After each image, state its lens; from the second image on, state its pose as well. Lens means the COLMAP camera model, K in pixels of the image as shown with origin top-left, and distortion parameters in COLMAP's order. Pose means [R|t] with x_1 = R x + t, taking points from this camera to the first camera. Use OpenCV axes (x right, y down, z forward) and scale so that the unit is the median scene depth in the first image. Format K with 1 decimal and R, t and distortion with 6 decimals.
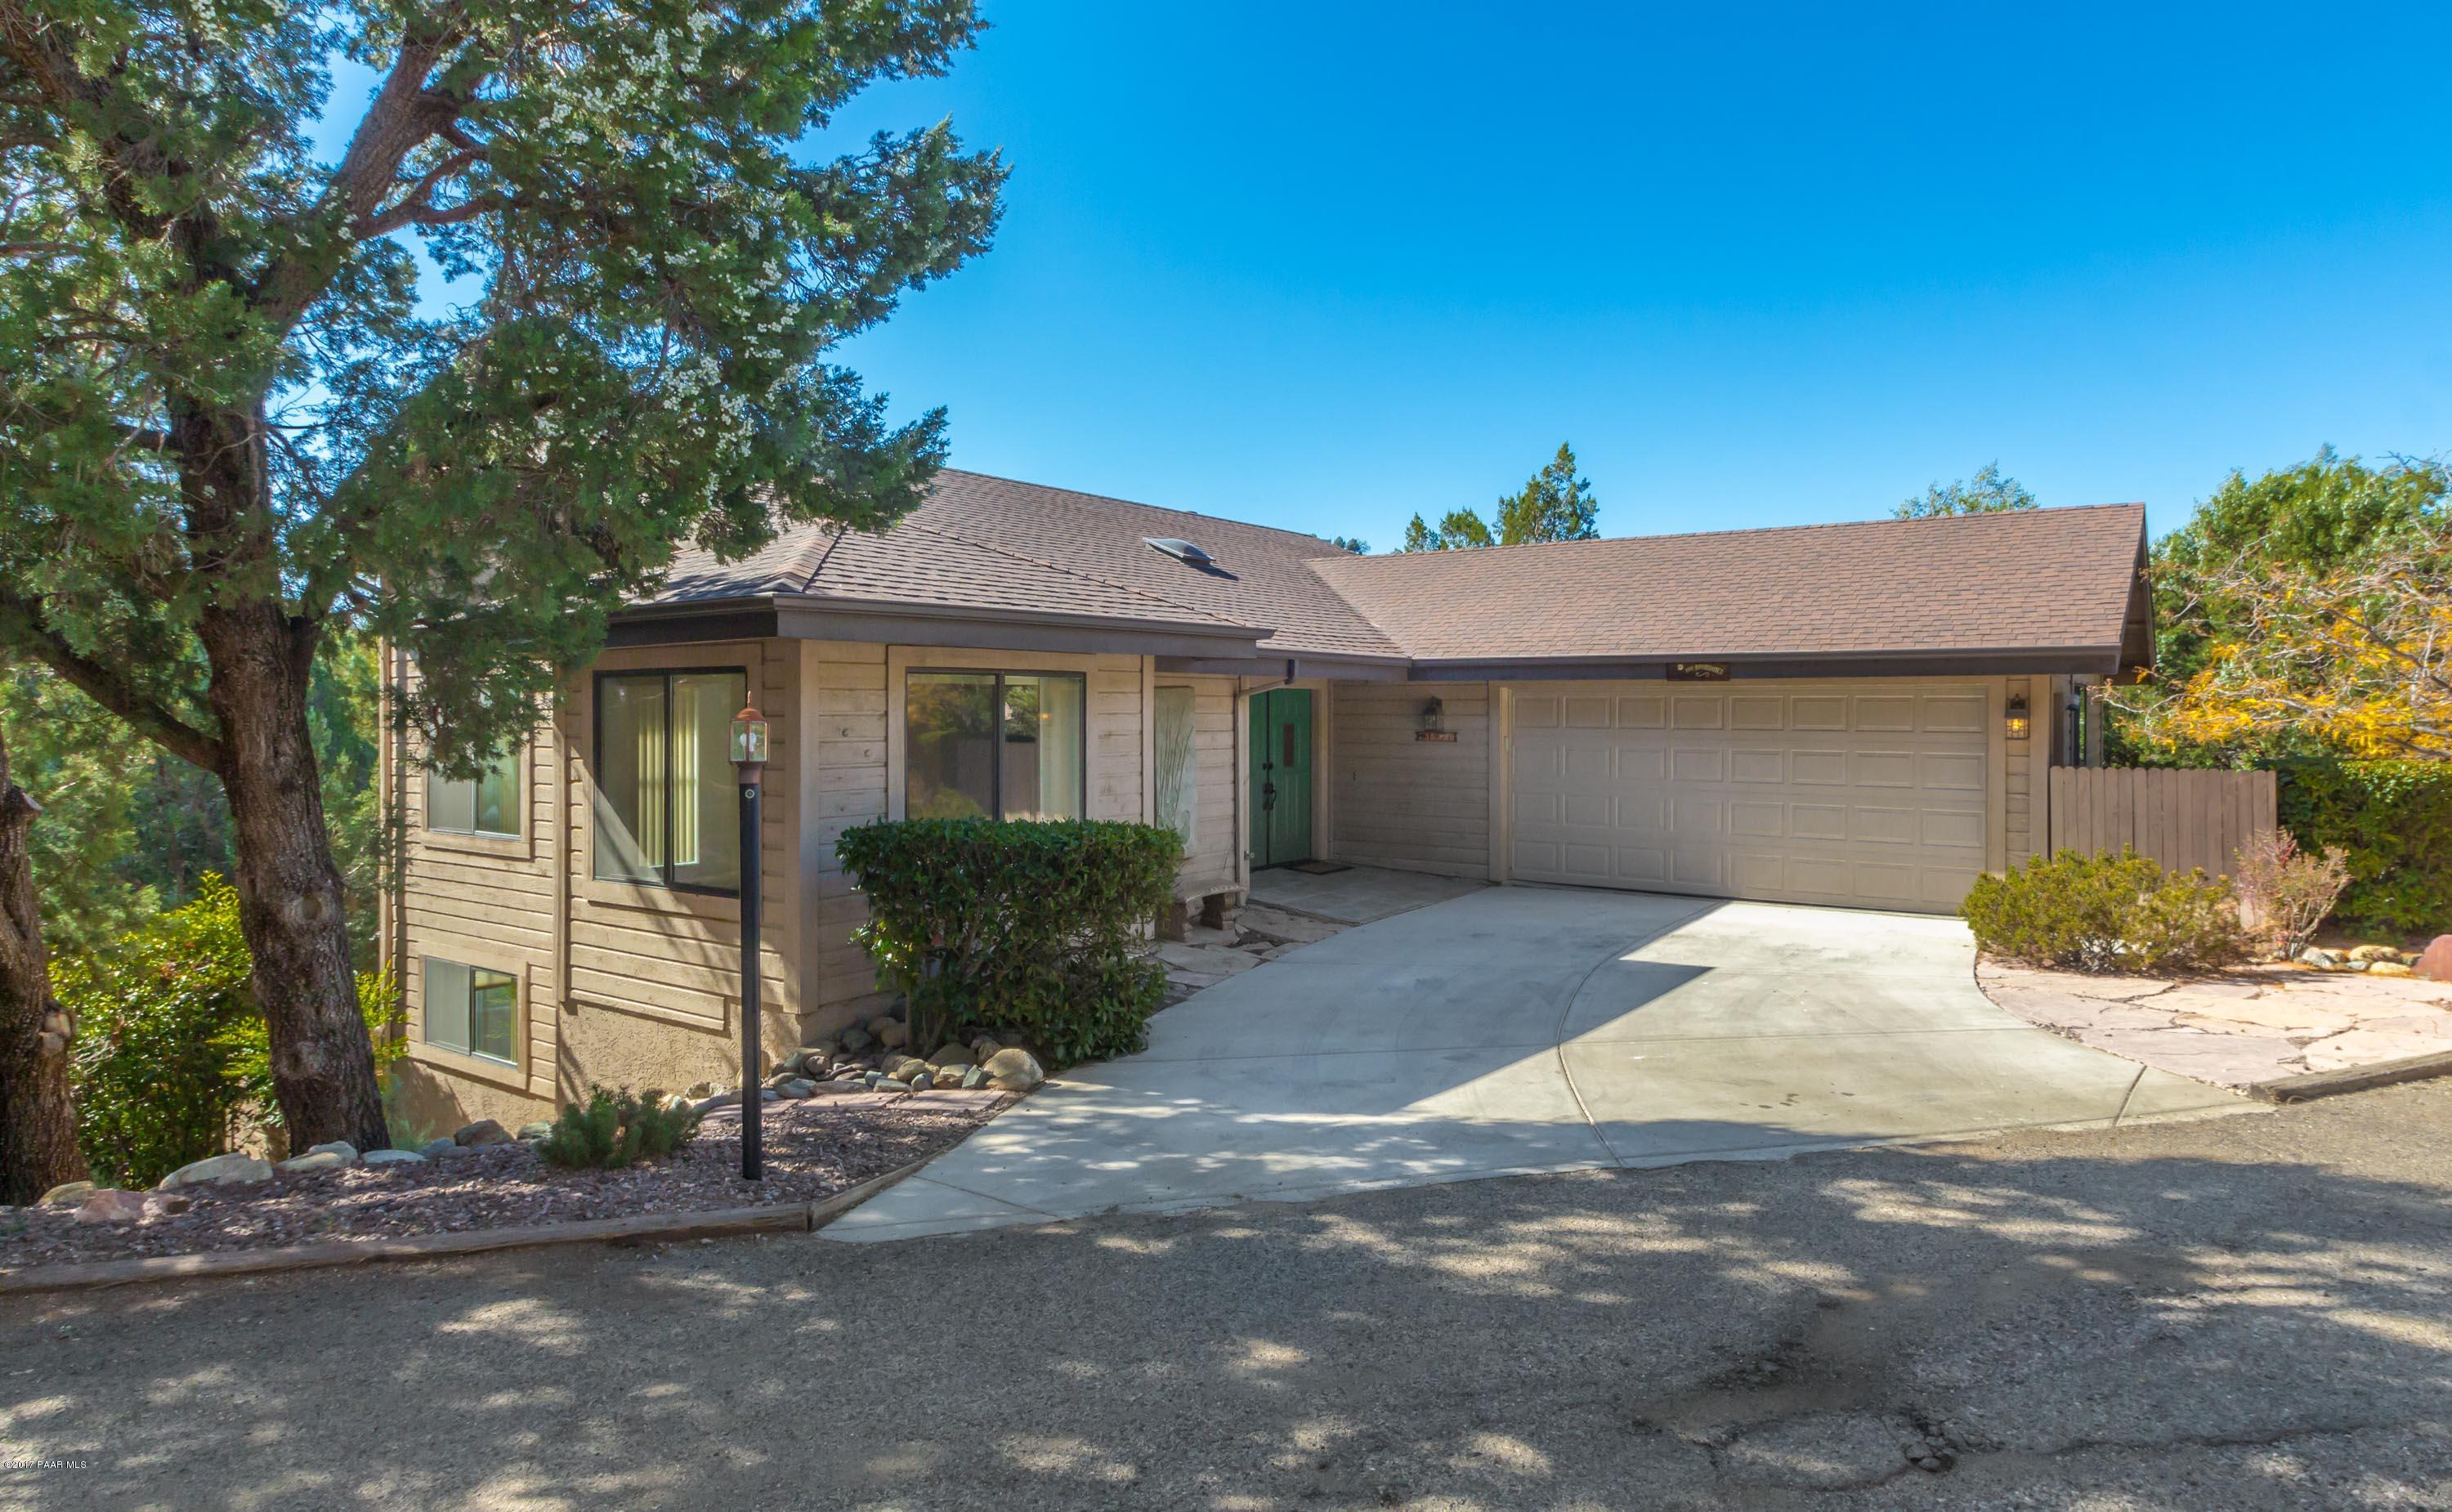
lens RADIAL K [[1490.9, 0, 1234.3], [0, 1490.9, 744.9], [0, 0, 1]] dist [0.023553, 0.002159]
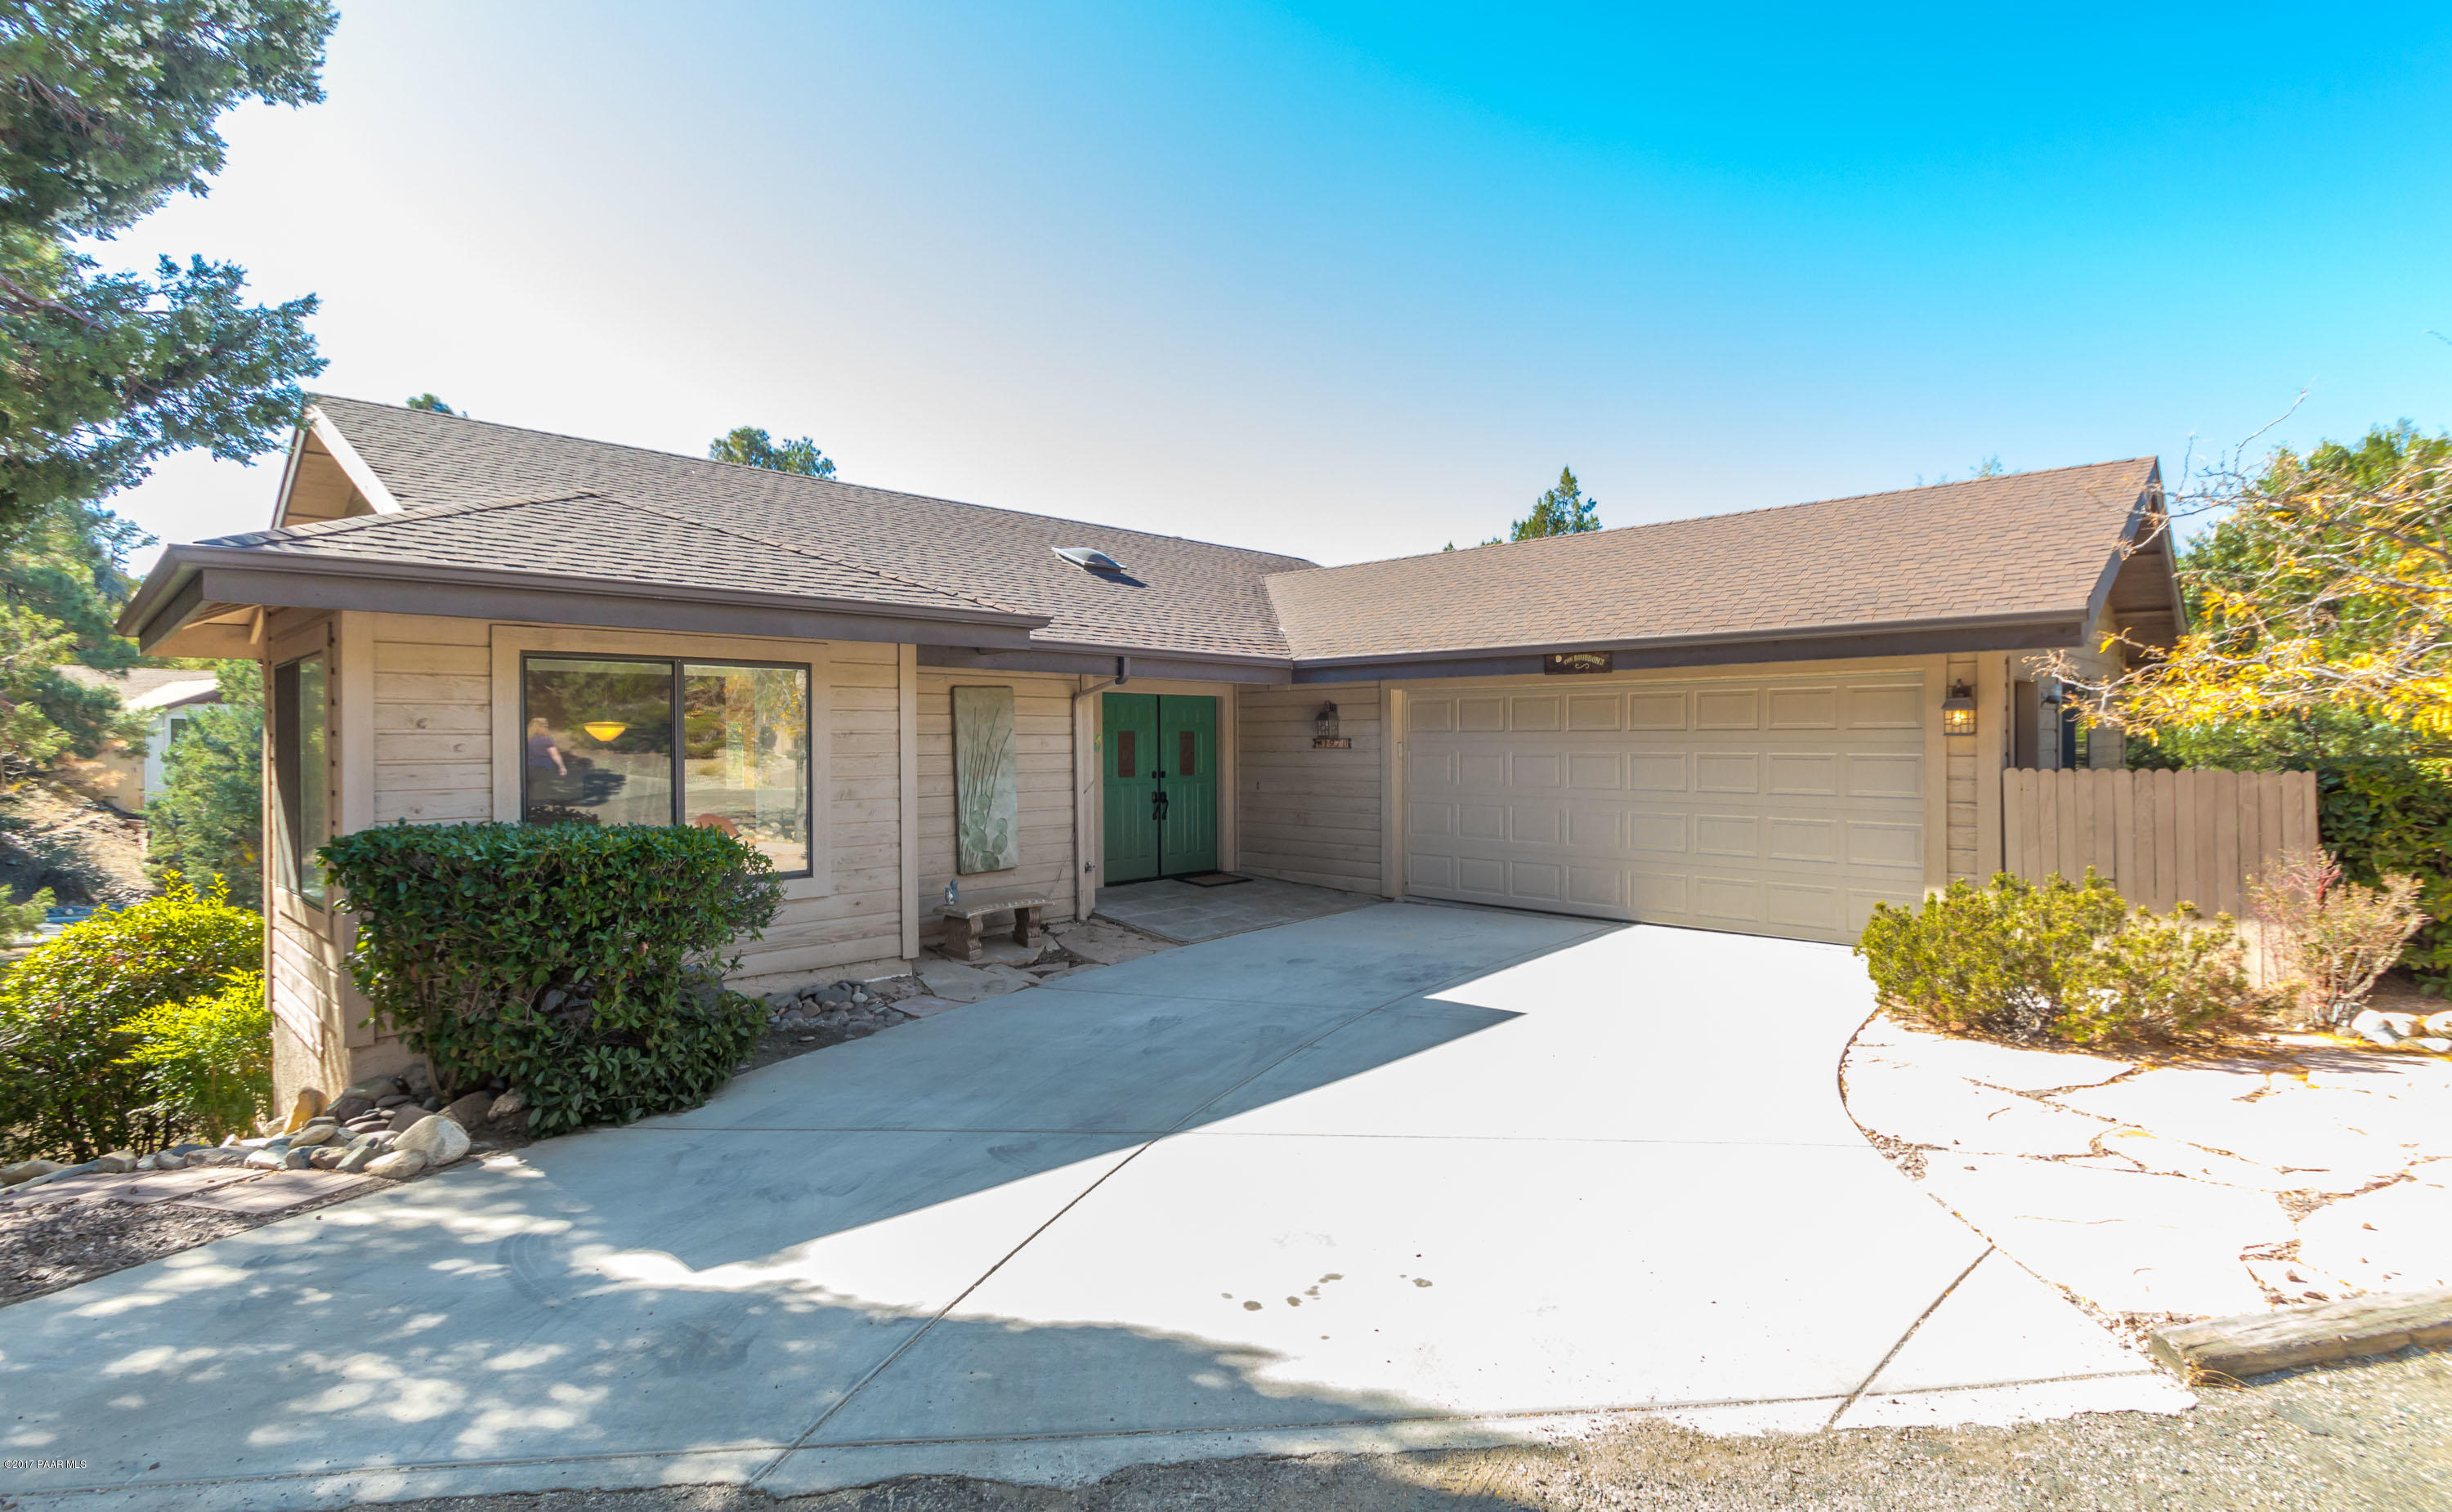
lens RADIAL K [[1189.1, 0, 1213.6], [0, 1189.1, 765.2], [0, 0, 1]] dist [0.008545, -0.001467]
pose [[0.984744, -0.002175, -0.173993, 0.250003], [0.001194, 0.999983, -0.005738, 0.016479], [0.174003, 0.005442, 0.984730, 0.312971]]
